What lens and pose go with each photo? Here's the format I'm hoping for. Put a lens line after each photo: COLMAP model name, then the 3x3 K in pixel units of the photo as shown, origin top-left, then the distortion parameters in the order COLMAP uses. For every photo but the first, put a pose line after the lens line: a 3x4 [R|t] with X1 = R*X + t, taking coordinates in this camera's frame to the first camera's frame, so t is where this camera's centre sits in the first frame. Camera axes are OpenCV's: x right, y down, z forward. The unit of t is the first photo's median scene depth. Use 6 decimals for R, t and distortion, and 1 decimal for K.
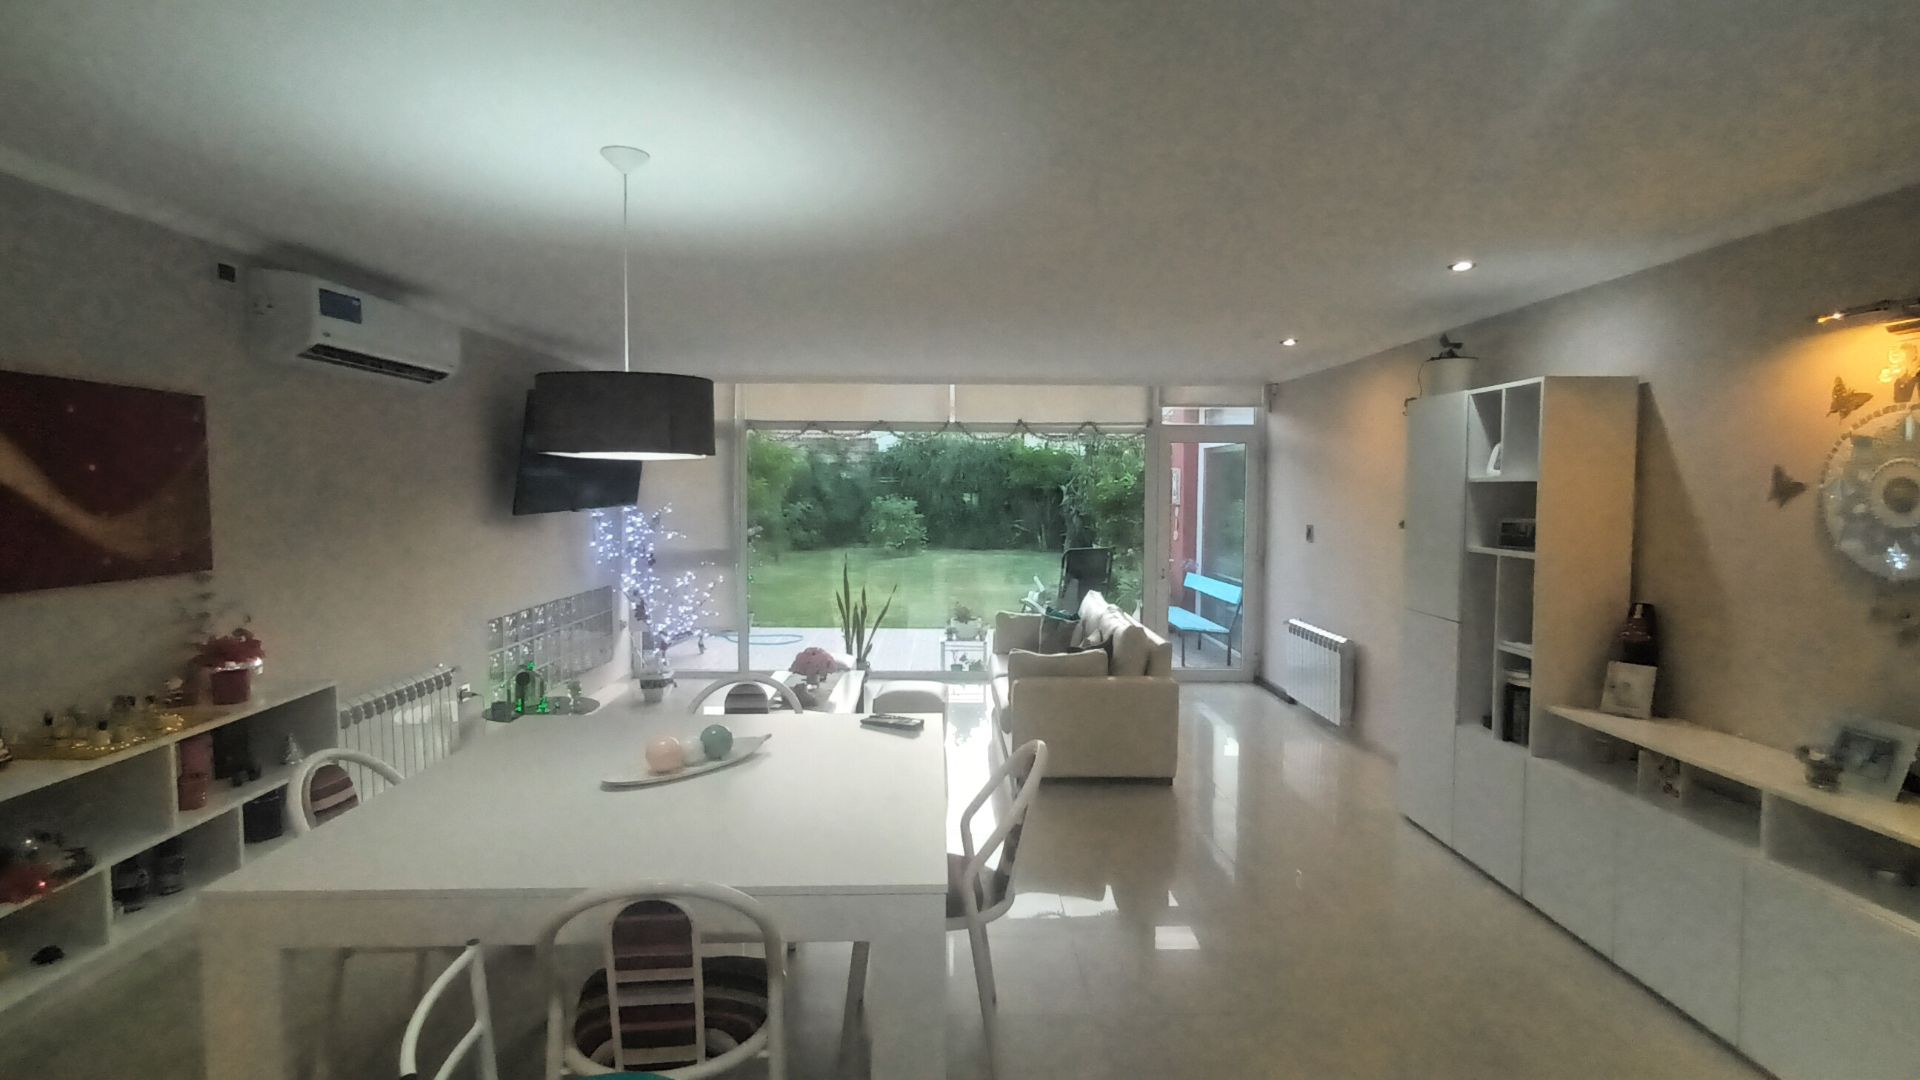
lens RADIAL K [[951.4, 0, 973.0], [0, 951.4, 543.7], [0, 0, 1]] dist [0.004792, 0.002861]
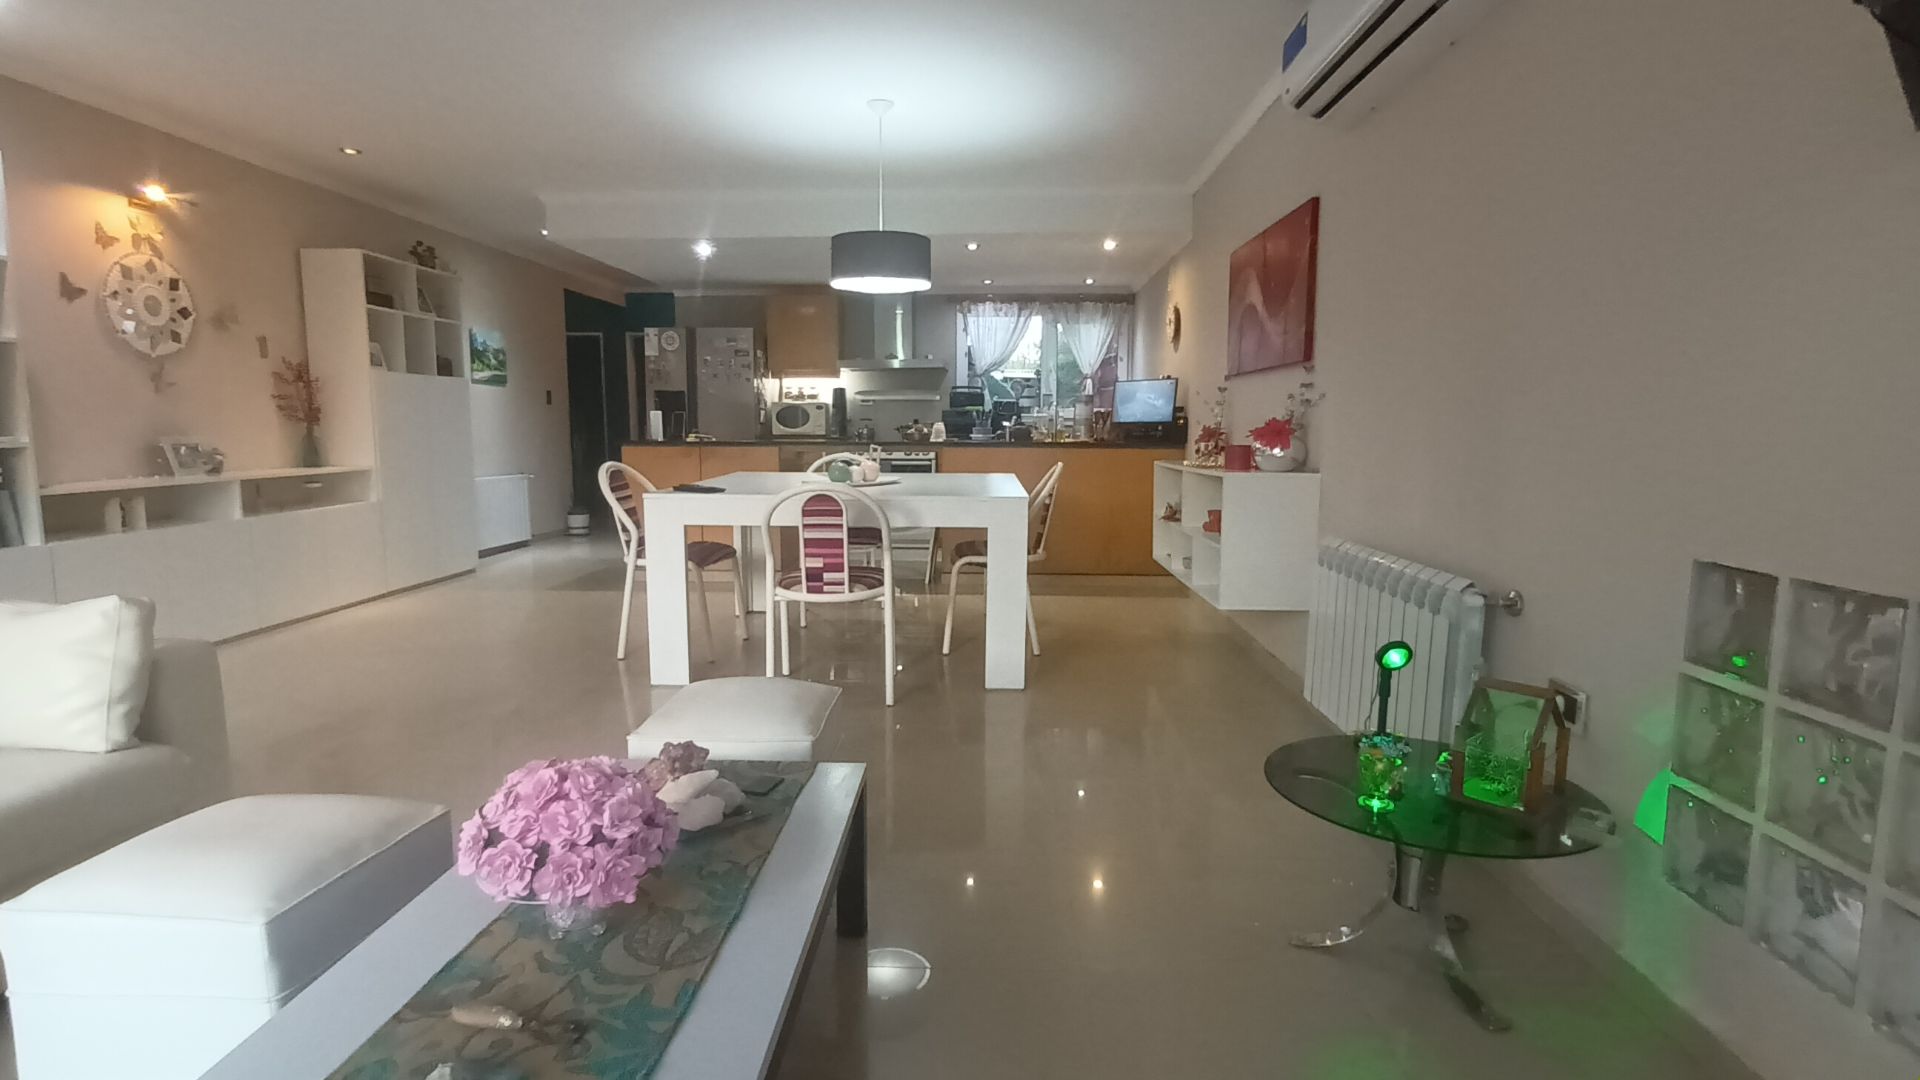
lens RADIAL K [[951.4, 0, 960.5], [0, 951.4, 542.7], [0, 0, 1]] dist [0.004792, 0.002861]
pose [[-0.998812, -0.015172, 0.046302, -0.217598], [-0.006455, 0.983111, 0.182897, 0.016841], [-0.048295, 0.182381, -0.982041, 1.011143]]
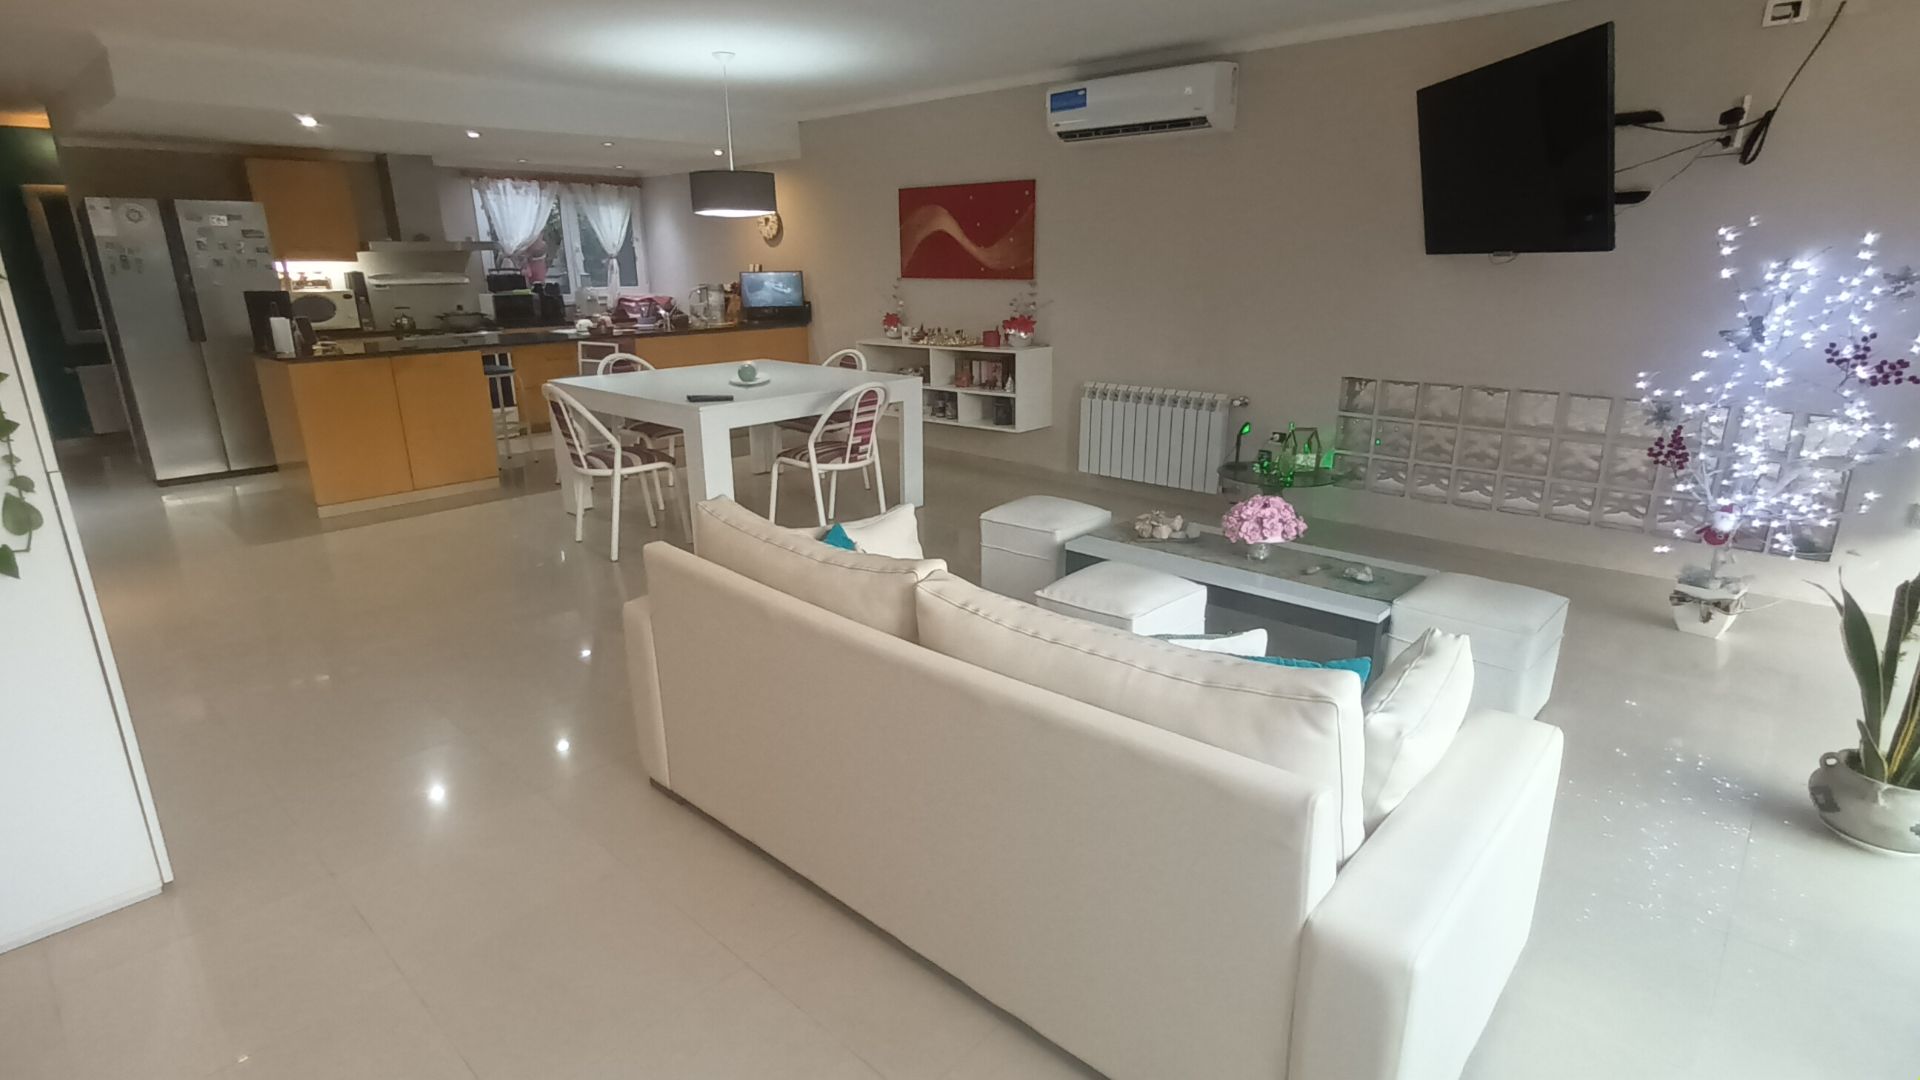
lens RADIAL K [[951.4, 0, 960.8], [0, 951.4, 543.4], [0, 0, 1]] dist [0.004792, 0.002861]
pose [[-0.689326, 0.210943, -0.693060, 0.323458], [-0.037265, 0.945078, 0.324714, -0.038965], [0.723492, 0.249661, -0.643606, 1.052207]]
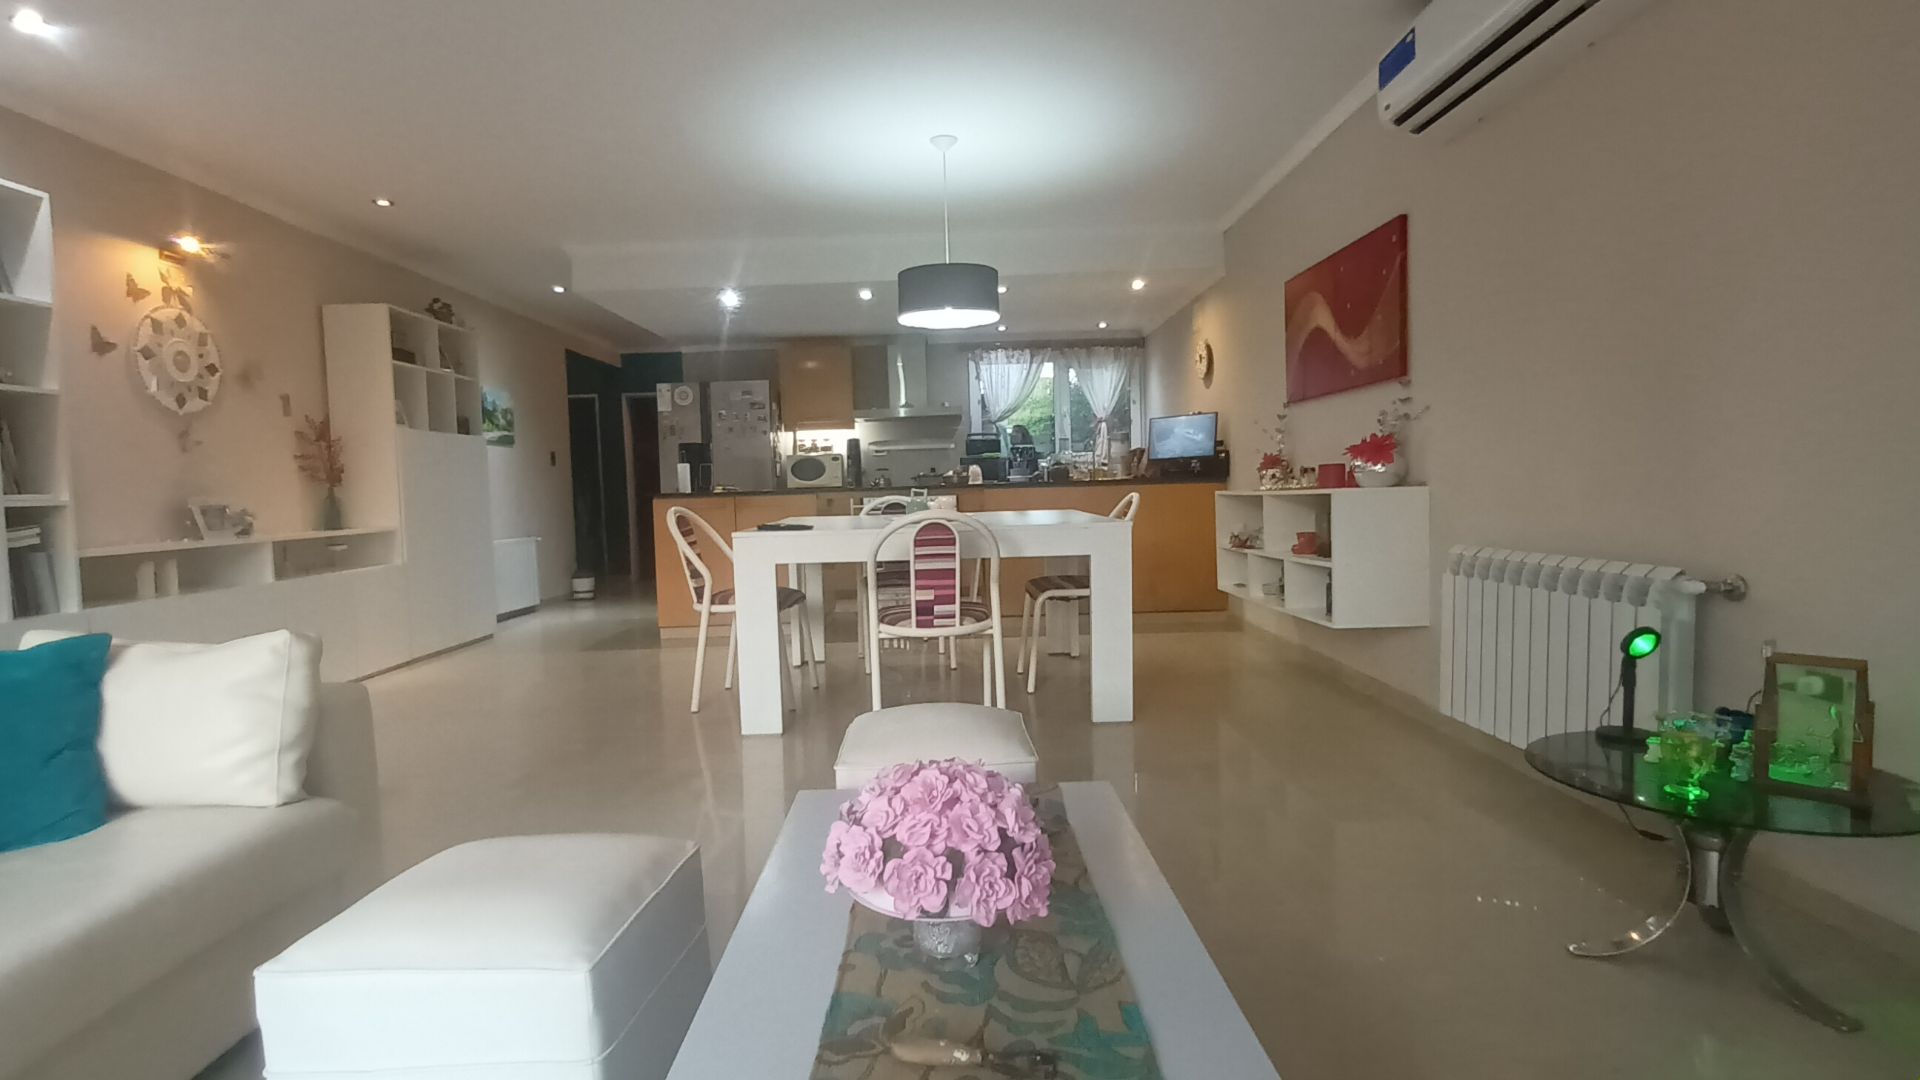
lens RADIAL K [[951.4, 0, 960.9], [0, 951.4, 544.4], [0, 0, 1]] dist [0.004792, 0.002861]
pose [[-0.999707, 0.024211, -0.000259, -0.137732], [0.024004, 0.992449, 0.120288, 0.036117], [0.003169, 0.120247, -0.992739, 0.999142]]
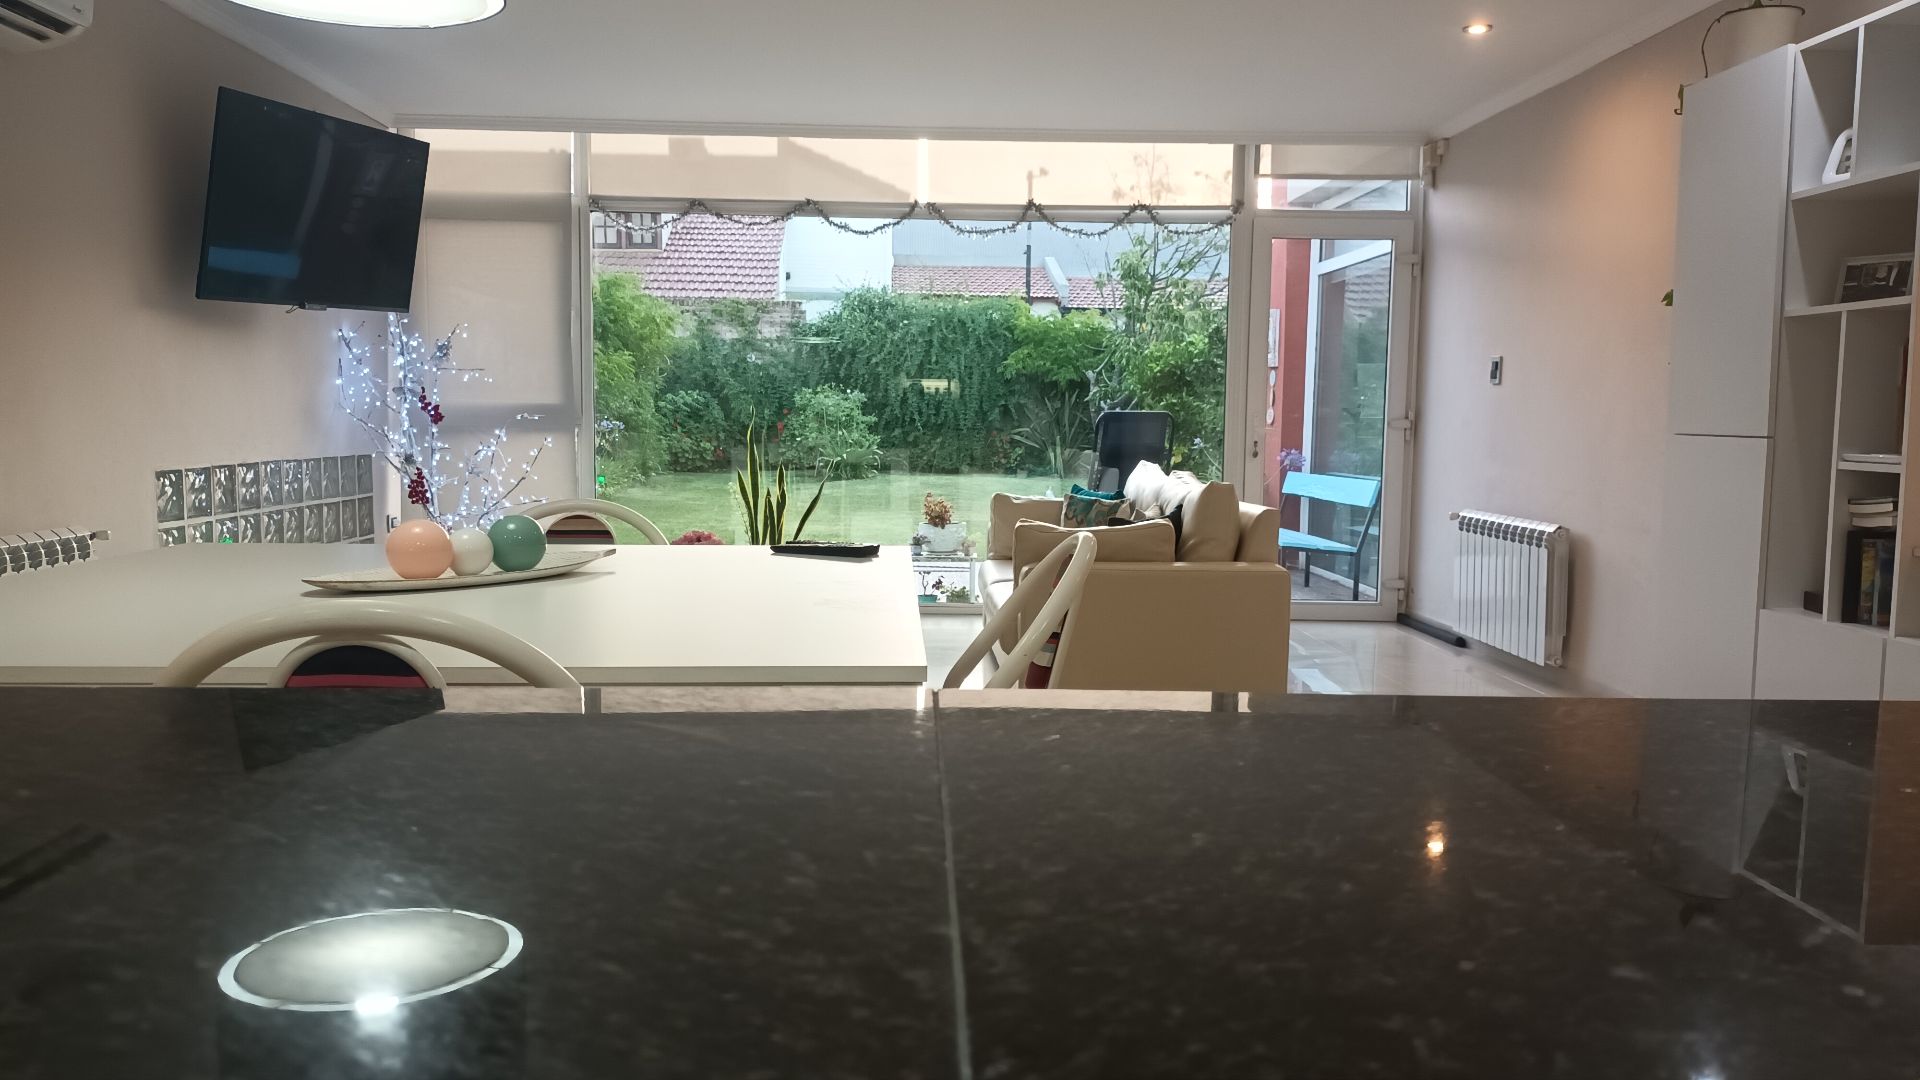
lens RADIAL K [[1439.2, 0, 964.1], [0, 1439.2, 543.3], [0, 0, 1]] dist [0.062610, -0.061276]
pose [[0.999932, 0.005657, 0.010203, -0.003079], [-0.005972, 0.999498, 0.031120, 0.072769], [-0.010022, -0.031179, 0.999464, 0.050214]]
